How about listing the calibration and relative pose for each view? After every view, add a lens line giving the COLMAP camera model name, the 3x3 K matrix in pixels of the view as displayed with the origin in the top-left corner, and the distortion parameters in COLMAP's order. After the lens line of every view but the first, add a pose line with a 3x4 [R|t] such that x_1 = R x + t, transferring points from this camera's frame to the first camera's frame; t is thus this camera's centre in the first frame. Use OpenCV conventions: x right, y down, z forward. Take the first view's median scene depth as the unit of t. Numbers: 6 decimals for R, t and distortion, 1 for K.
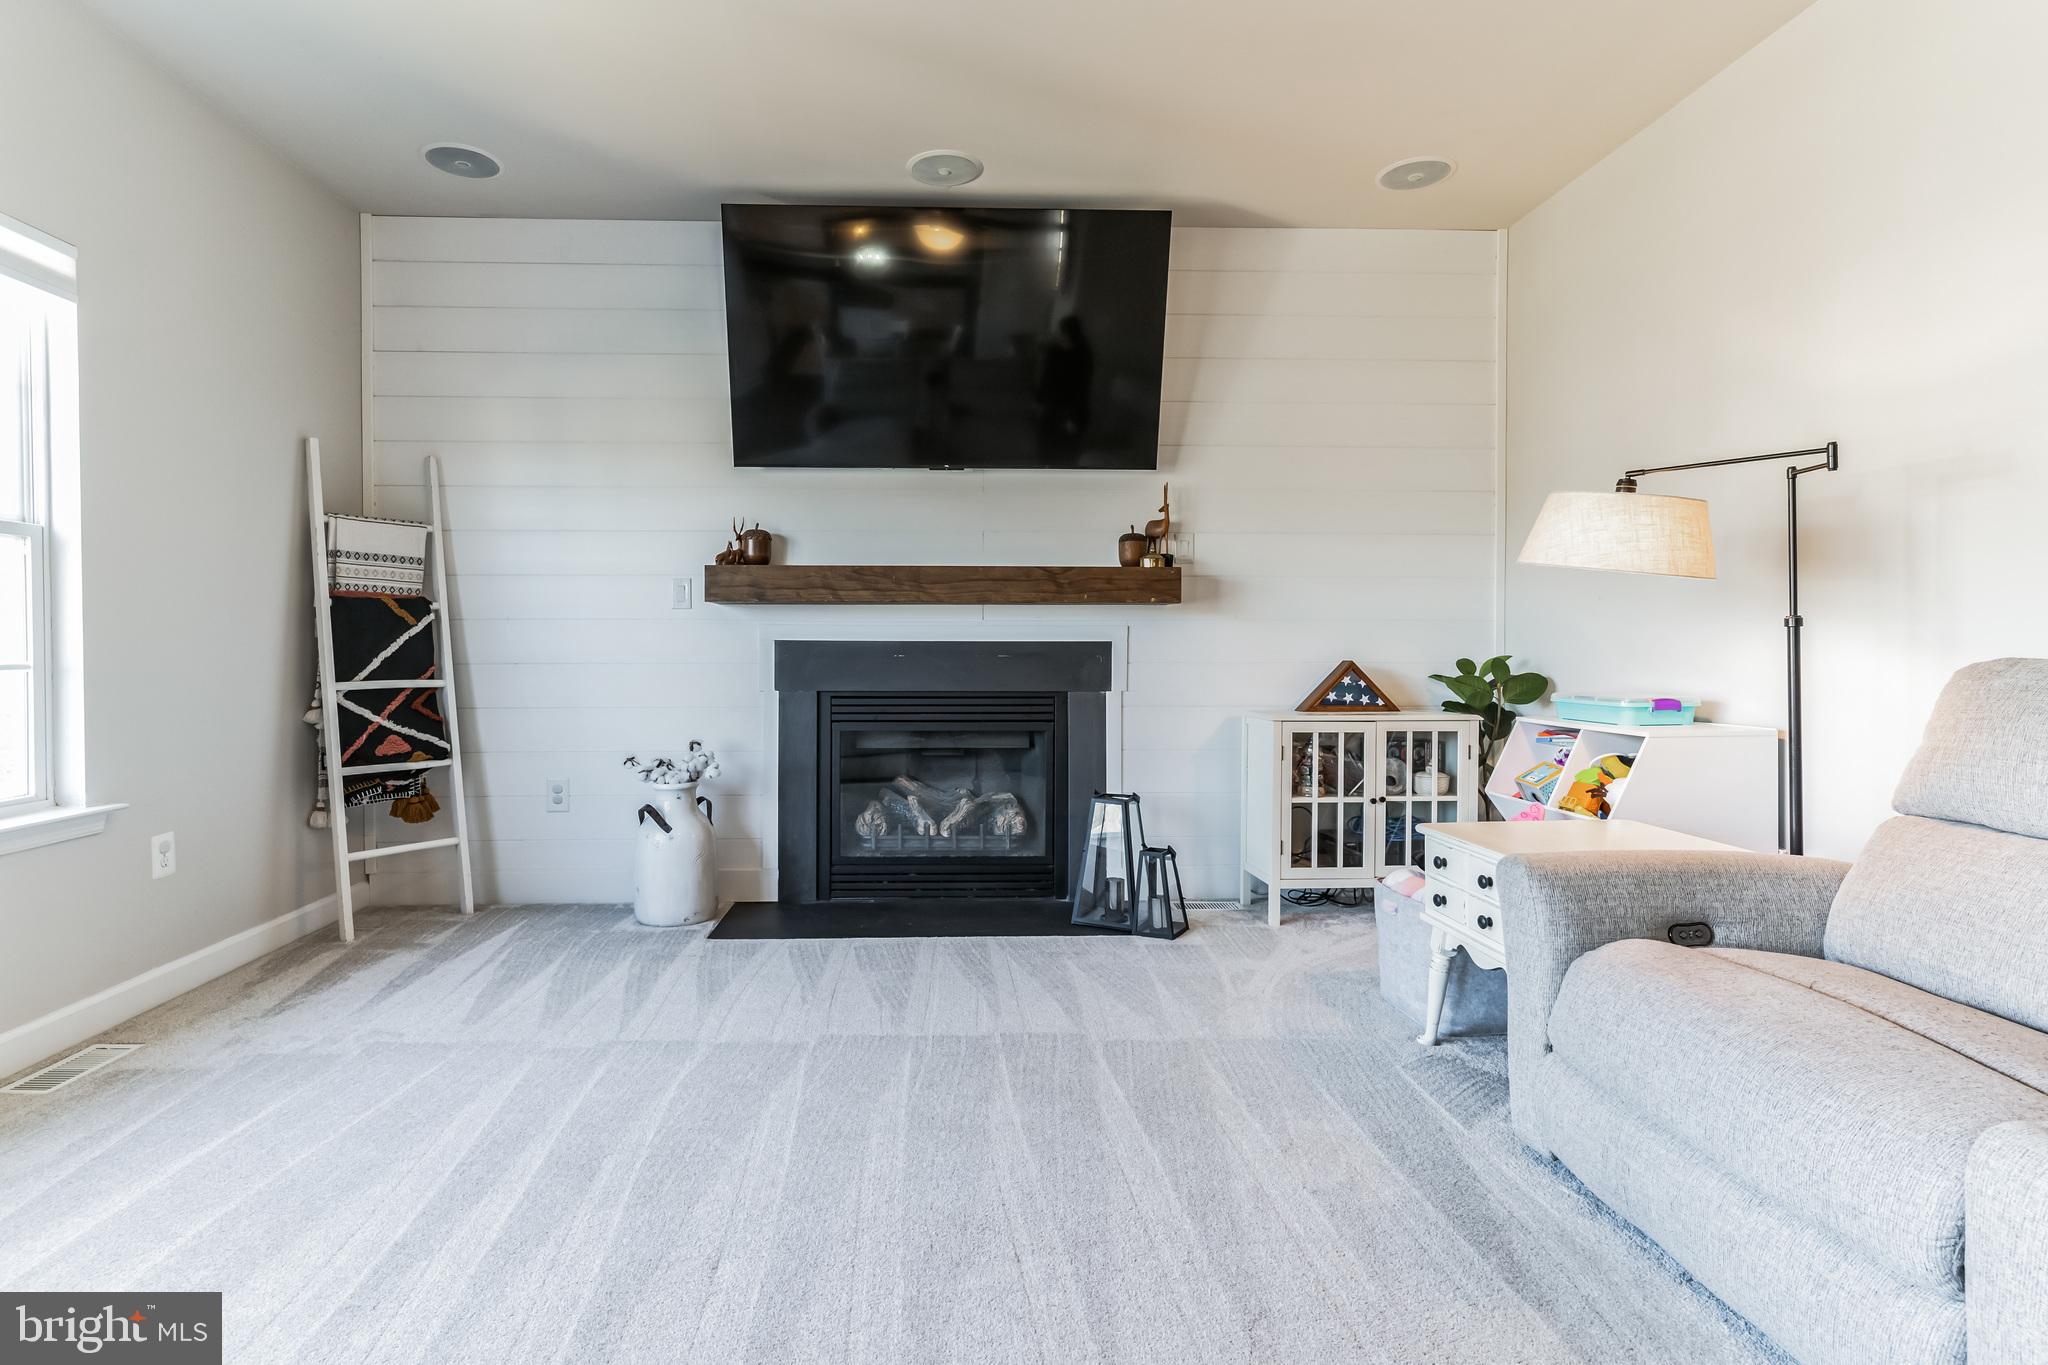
lens RADIAL K [[989.3, 0, 961.7], [0, 989.3, 660.1], [0, 0, 1]] dist [0.001401, 0.000060]
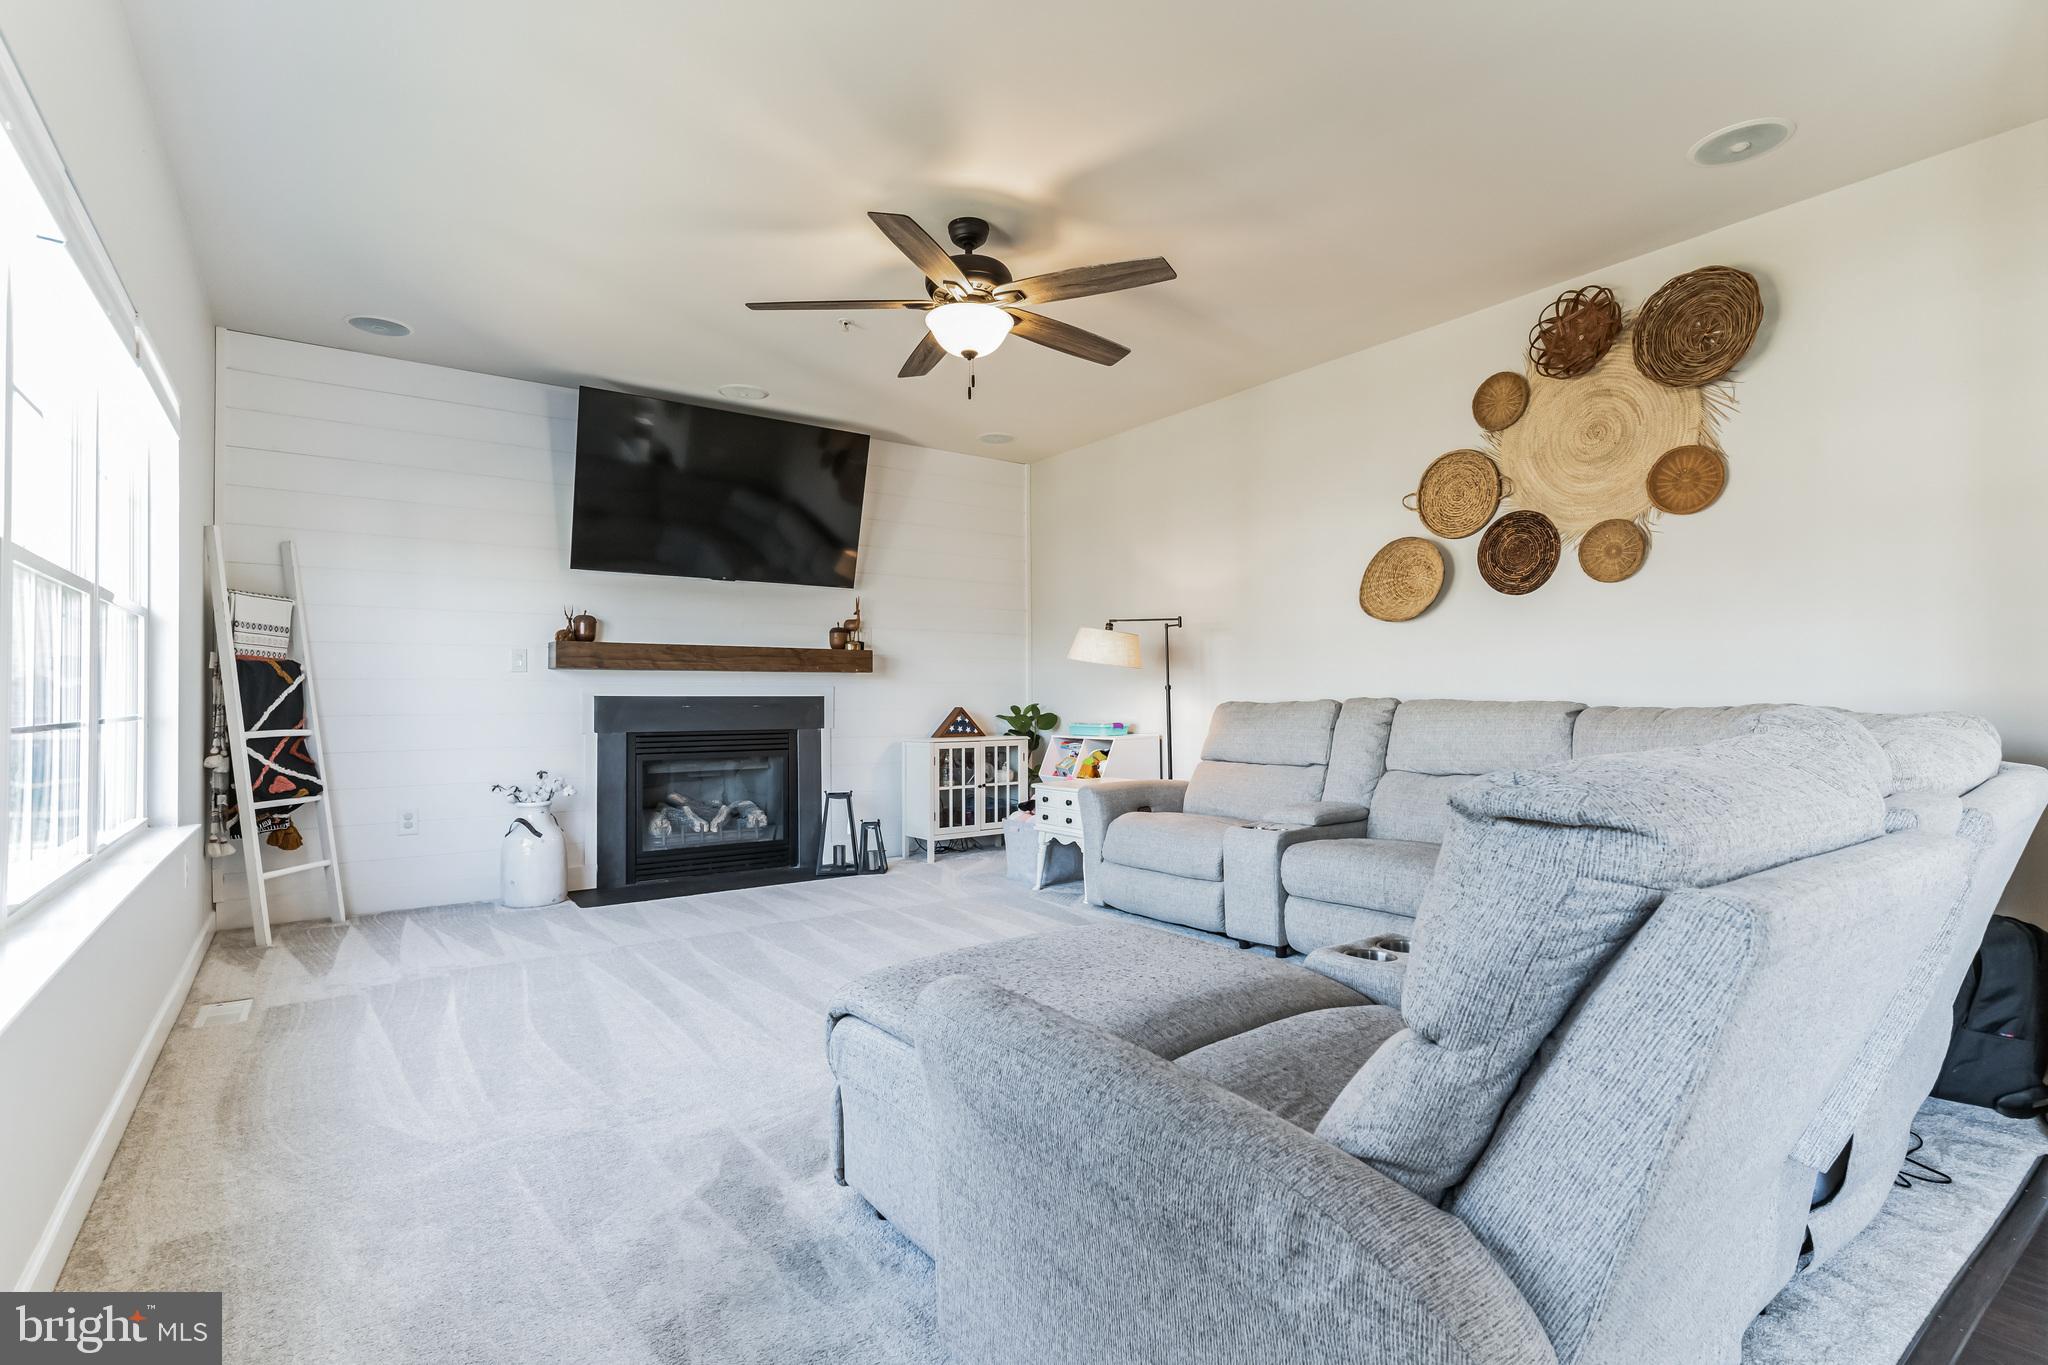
lens RADIAL K [[984.2, 0, 1014.7], [0, 984.2, 680.8], [0, 0, 1]] dist [0.002850, -0.000569]
pose [[0.831416, 0.006339, 0.555614, -0.484774], [0.012663, 0.999459, -0.030352, 0.008025], [-0.555506, 0.032271, 0.830886, -0.474154]]
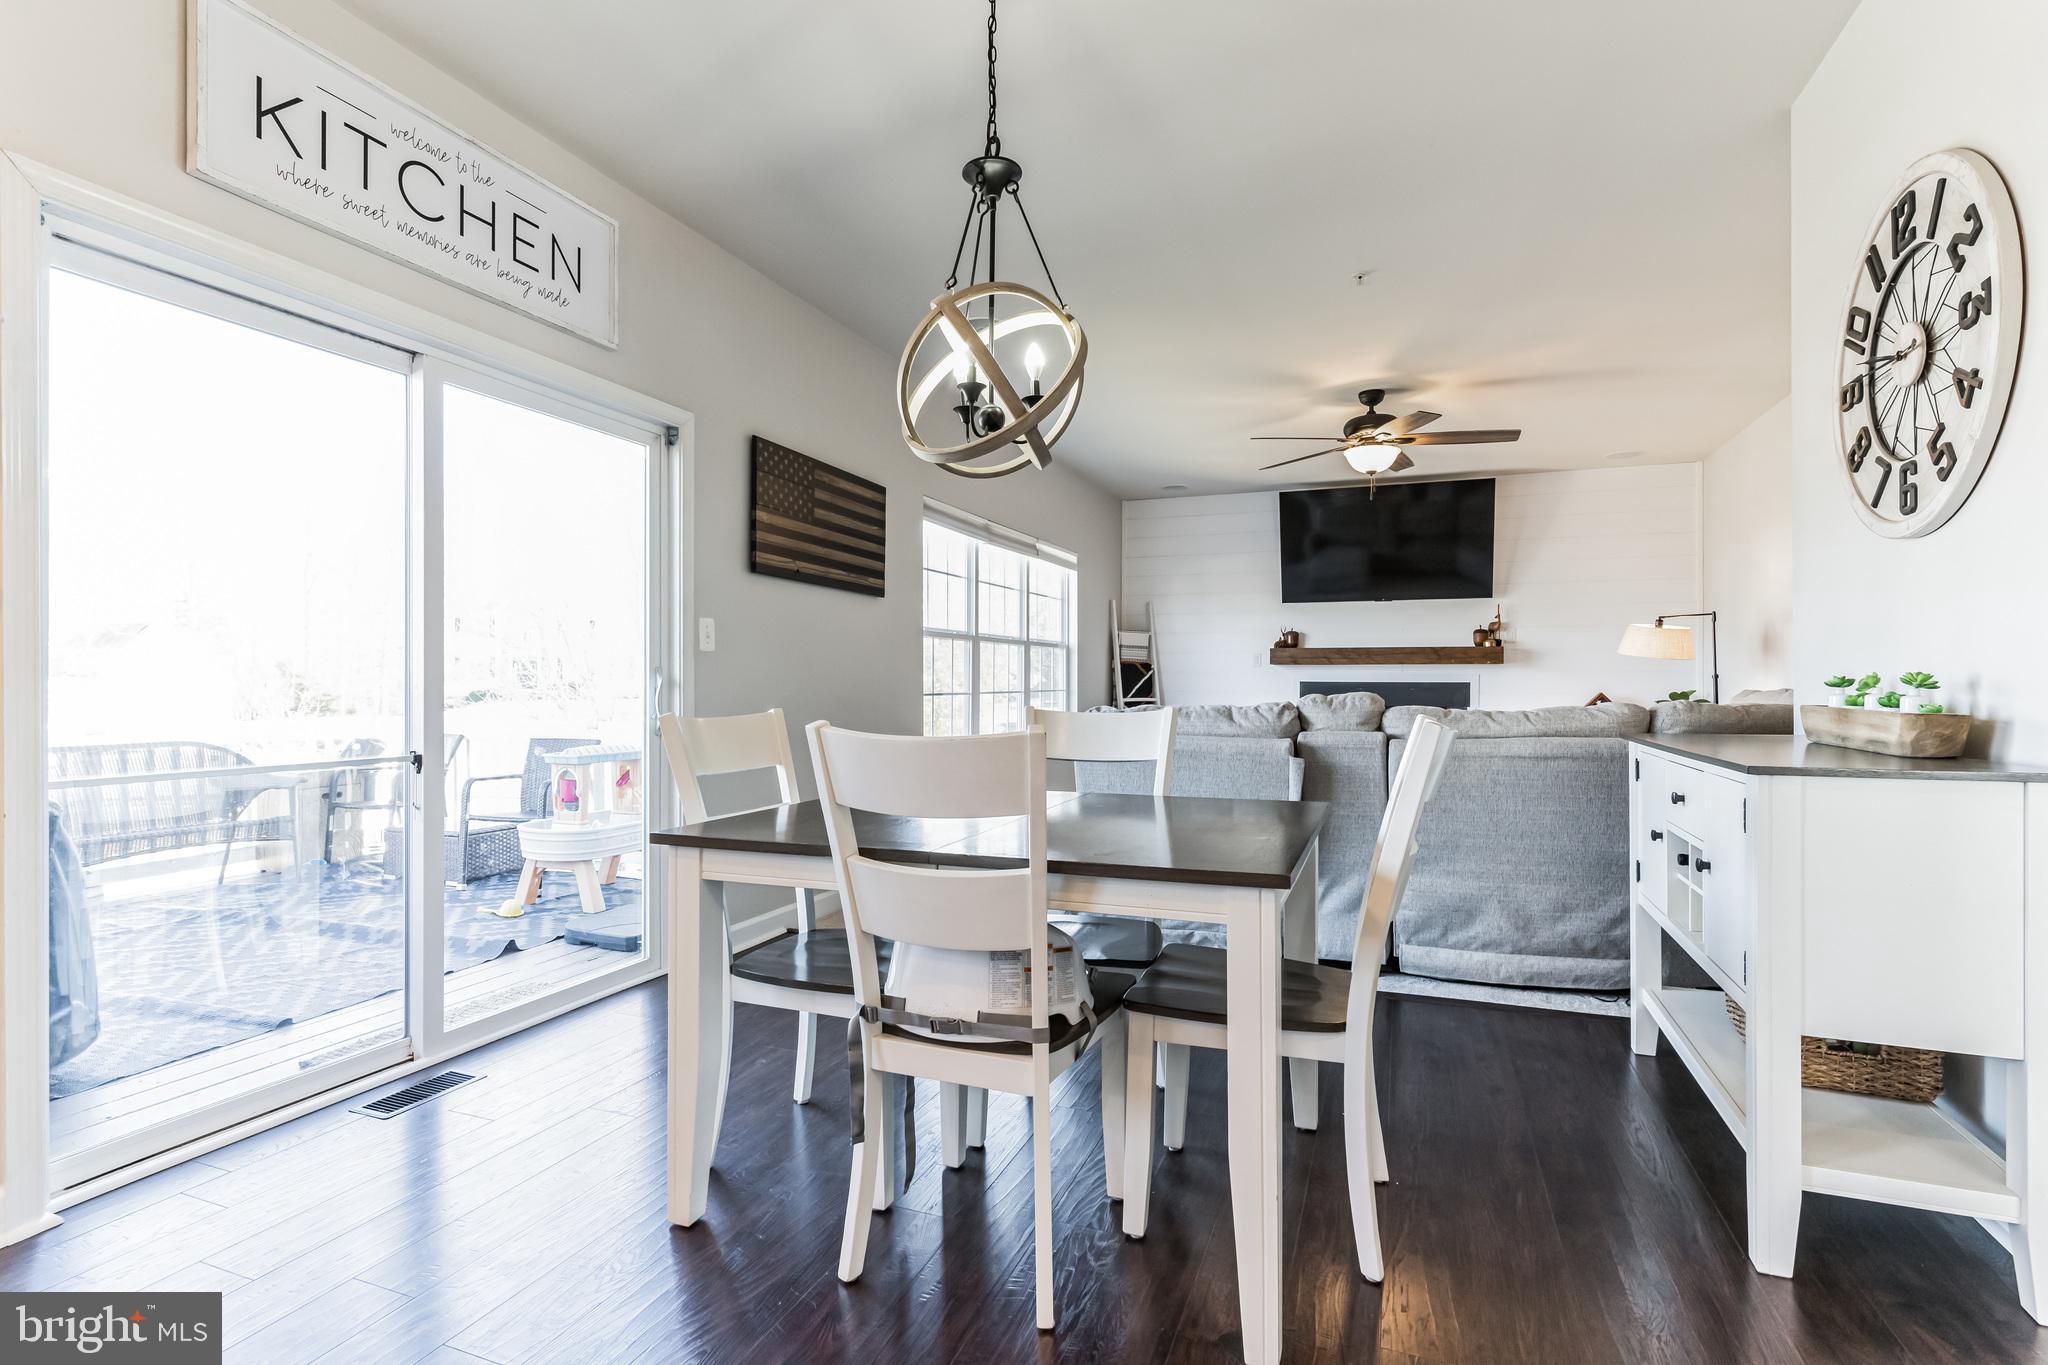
lens RADIAL K [[964.4, 0, 1021.3], [0, 964.4, 699.9], [0, 0, 1]] dist [-0.007297, -0.000718]
pose [[0.920346, 0.008947, -0.391003, 0.082058], [-0.007965, 0.999960, 0.004134, 0.018440], [0.391024, -0.000691, 0.920380, -1.262174]]
